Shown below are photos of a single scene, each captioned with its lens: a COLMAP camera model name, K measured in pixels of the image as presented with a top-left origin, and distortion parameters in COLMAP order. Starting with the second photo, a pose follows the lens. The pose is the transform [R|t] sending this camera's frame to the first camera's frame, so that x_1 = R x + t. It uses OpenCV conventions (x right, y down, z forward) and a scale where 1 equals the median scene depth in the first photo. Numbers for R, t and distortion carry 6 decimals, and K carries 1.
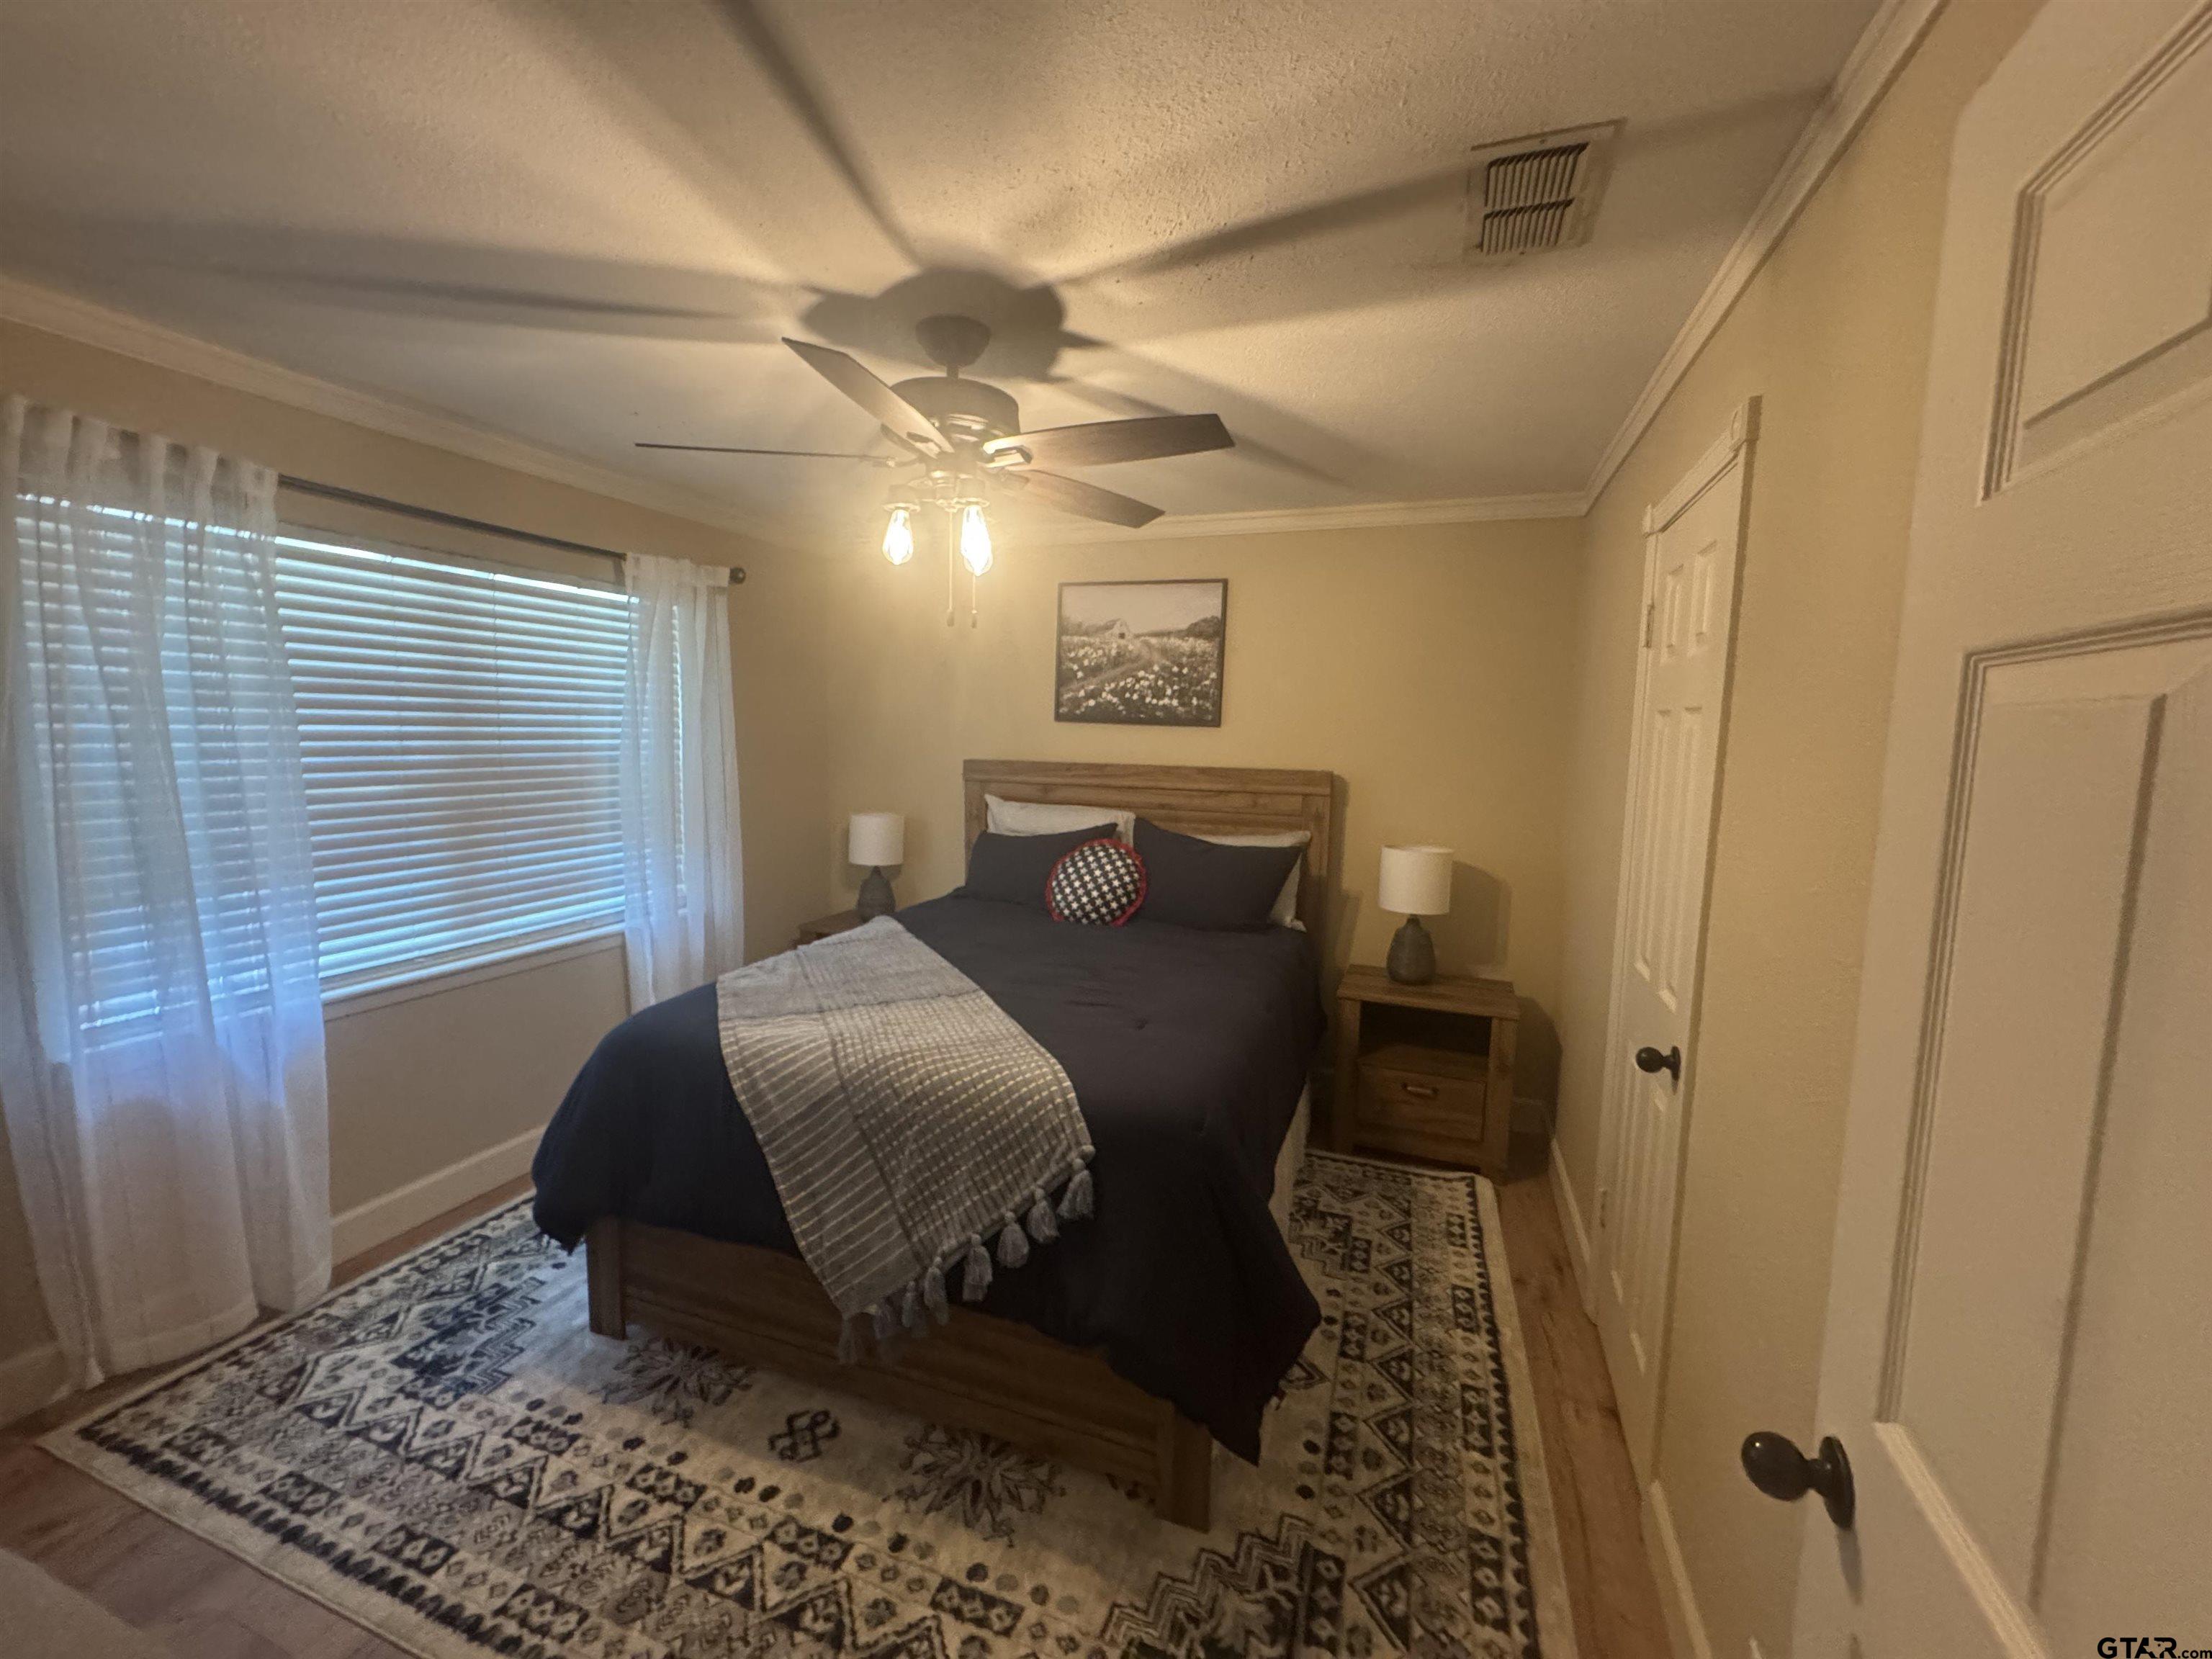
lens RADIAL K [[882.1, 0, 1103.7], [0, 882.1, 827.1], [0, 0, 1]] dist [-0.000751, 0.000067]
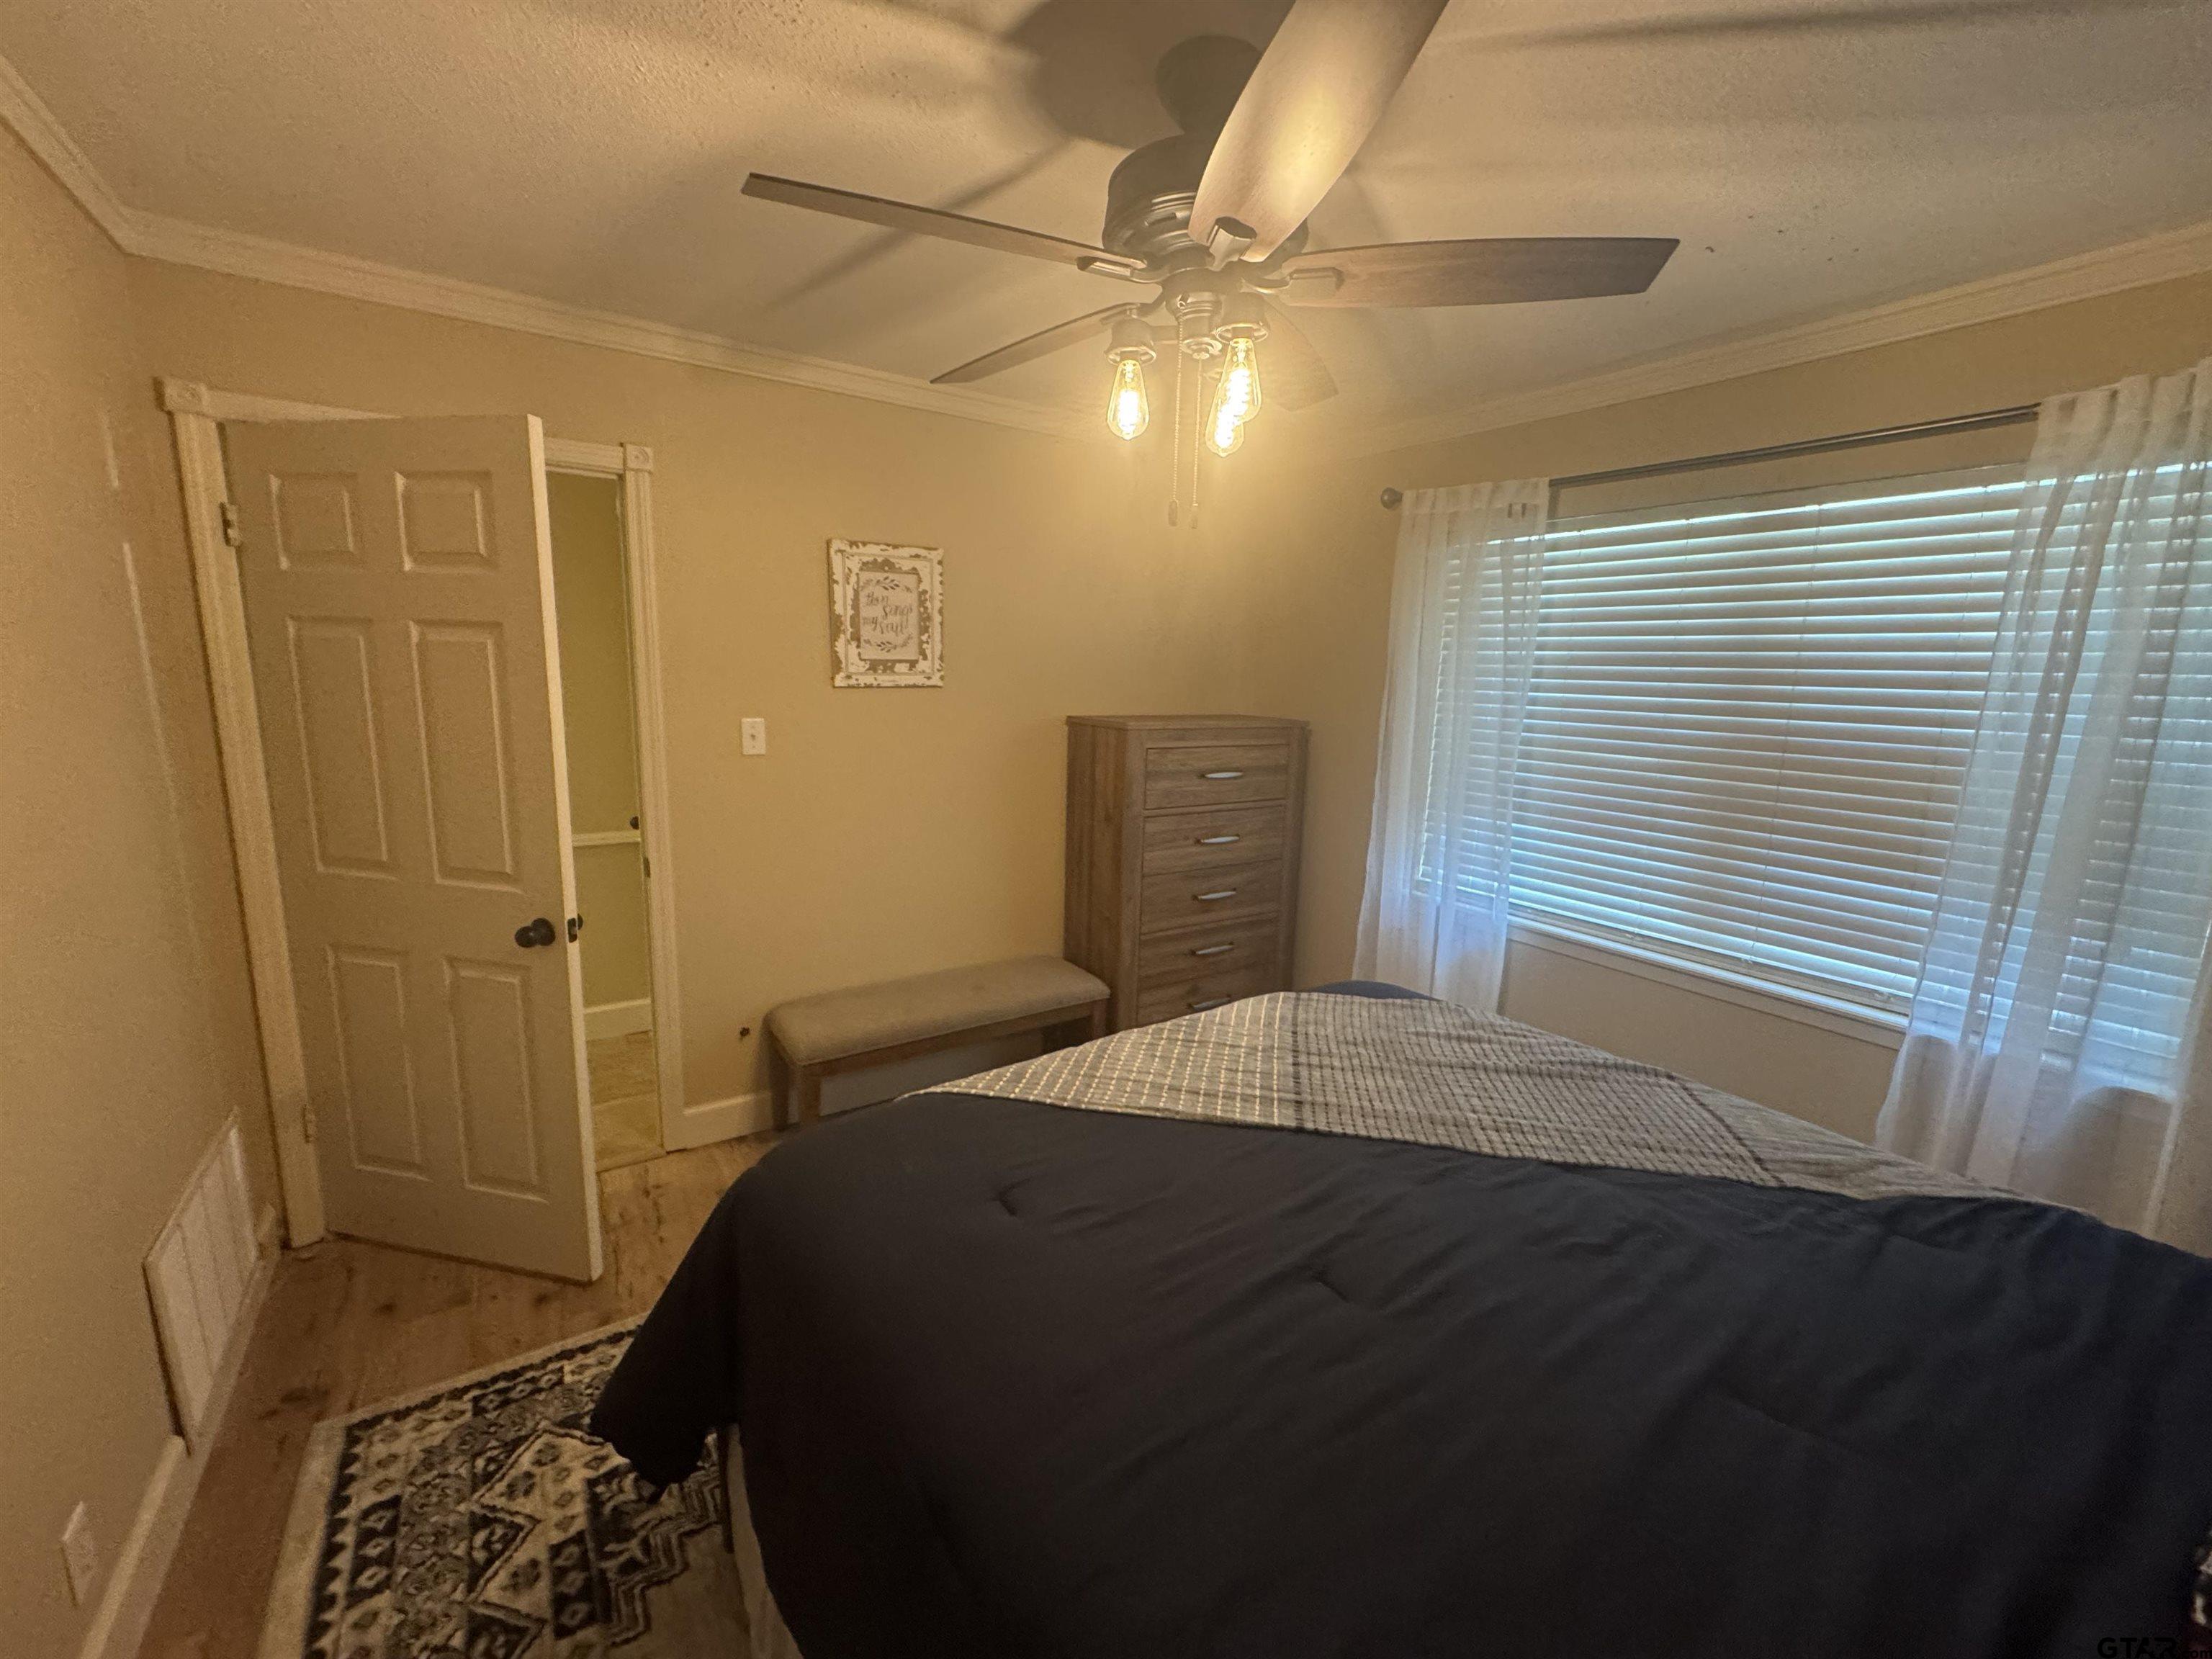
lens RADIAL K [[882.1, 0, 1103.7], [0, 882.1, 827.1], [0, 0, 1]] dist [-0.000751, 0.000067]
pose [[-0.572290, 0.114657, -0.811996, 0.339163], [-0.127761, 0.965620, 0.226394, -0.111761], [0.810038, 0.233304, -0.537966, 1.004577]]
